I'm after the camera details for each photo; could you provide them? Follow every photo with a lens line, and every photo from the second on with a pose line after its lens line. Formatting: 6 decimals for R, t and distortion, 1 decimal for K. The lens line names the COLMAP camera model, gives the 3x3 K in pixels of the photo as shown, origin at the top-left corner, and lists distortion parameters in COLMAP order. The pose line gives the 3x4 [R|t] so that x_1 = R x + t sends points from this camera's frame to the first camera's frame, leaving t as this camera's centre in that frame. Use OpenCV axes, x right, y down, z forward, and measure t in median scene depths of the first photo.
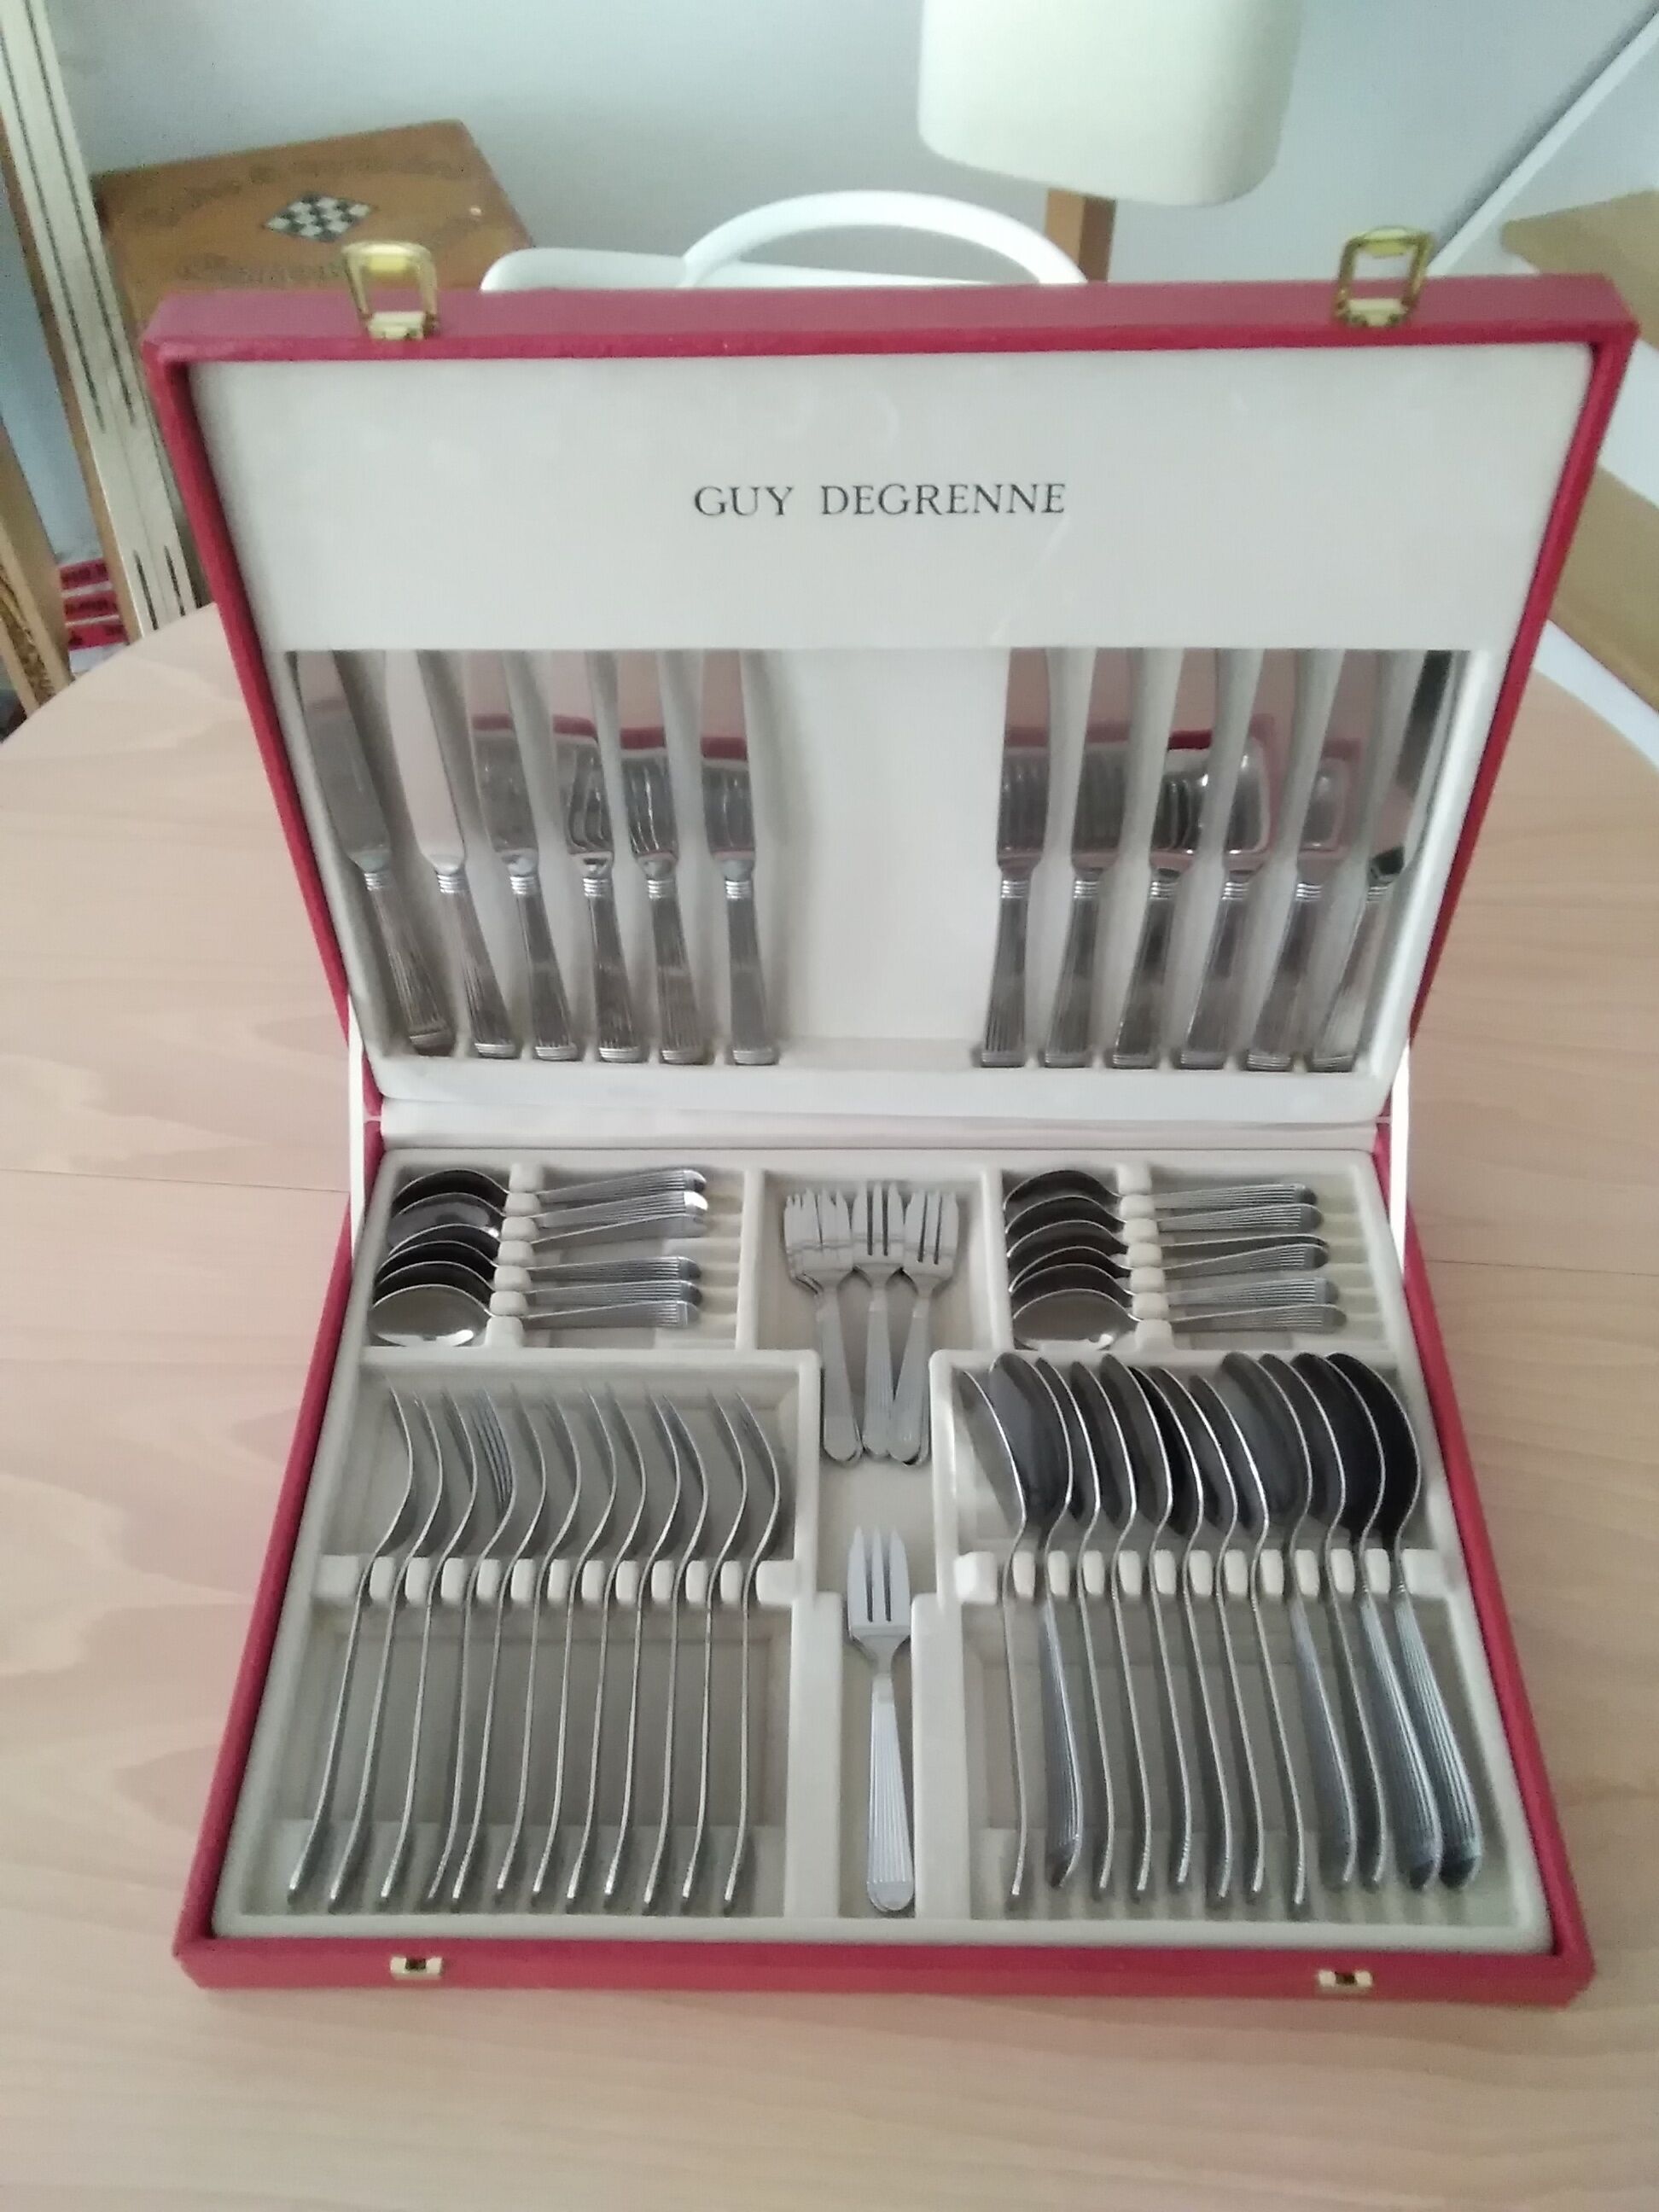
lens RADIAL K [[1875.3, 0, 829.5], [0, 1875.3, 1106.0], [0, 0, 1]] dist [0.003403, 0.002878]
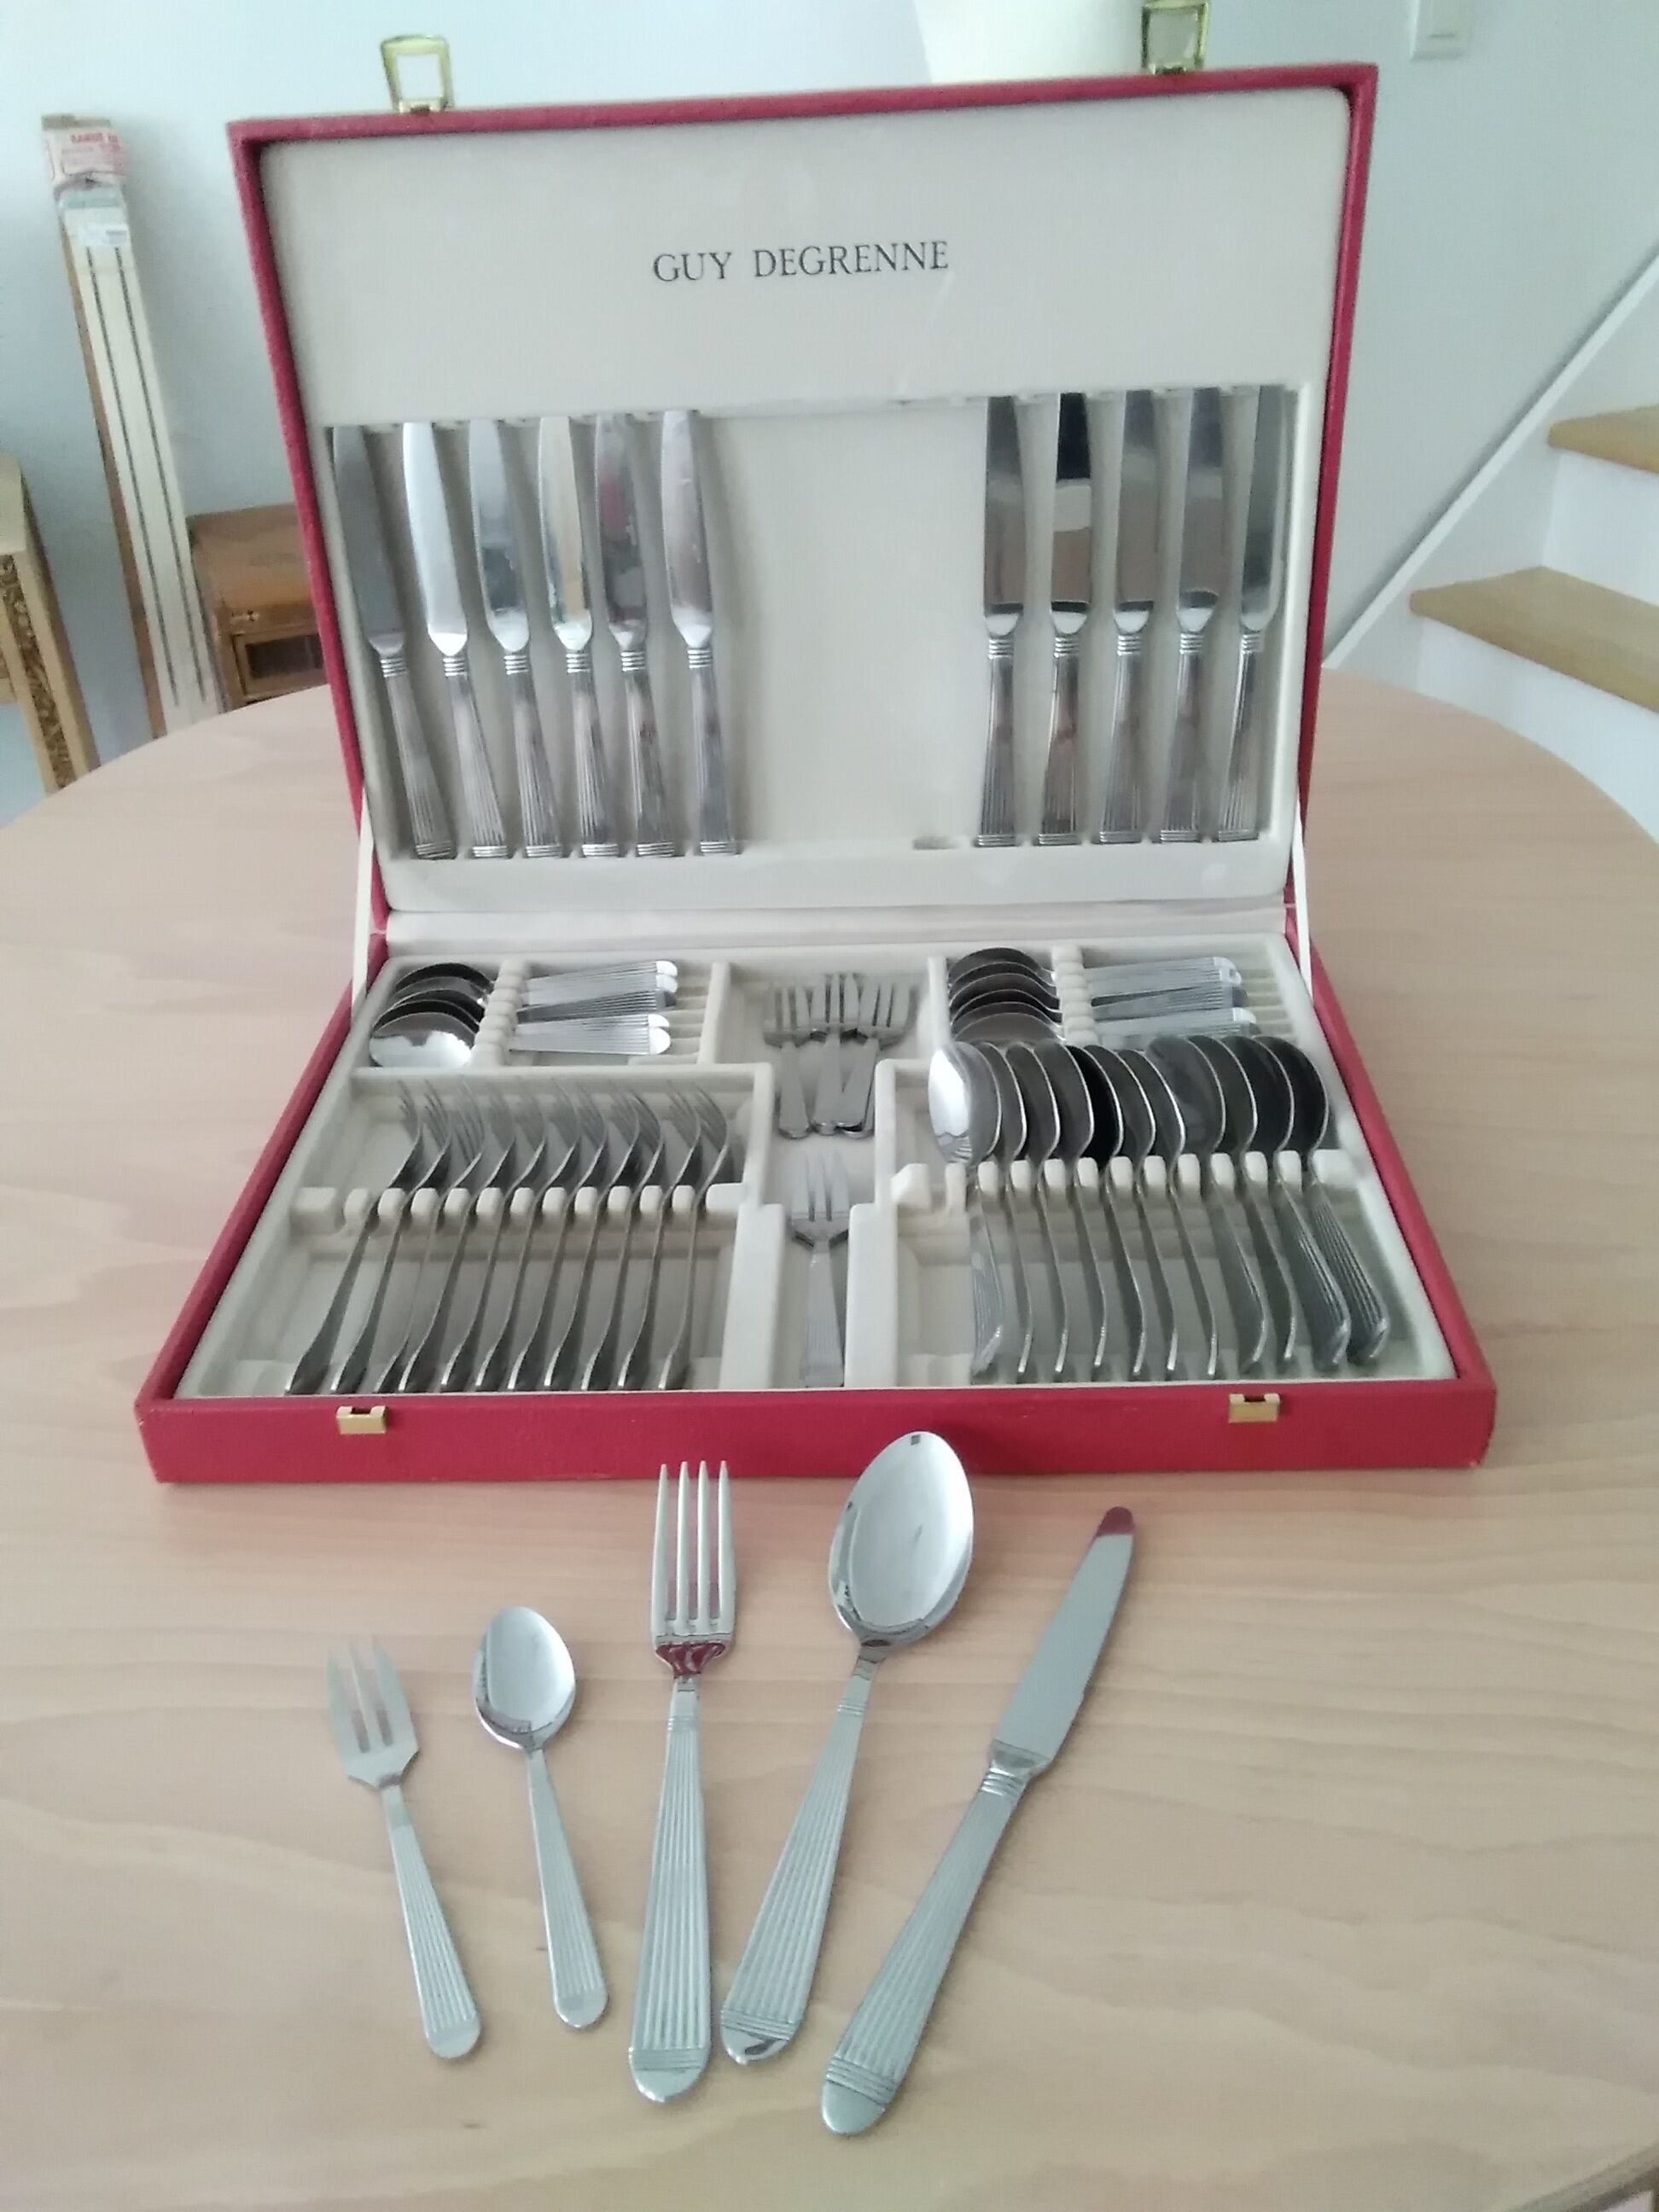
lens RADIAL K [[1929.2, 0, 829.5], [0, 1929.2, 1106.0], [0, 0, 1]] dist [0.049853, -0.002613]
pose [[0.999352, -0.019853, -0.030018, 0.063485], [0.009637, 0.951240, -0.308300, 0.528915], [0.034675, 0.307811, 0.950815, -0.056140]]
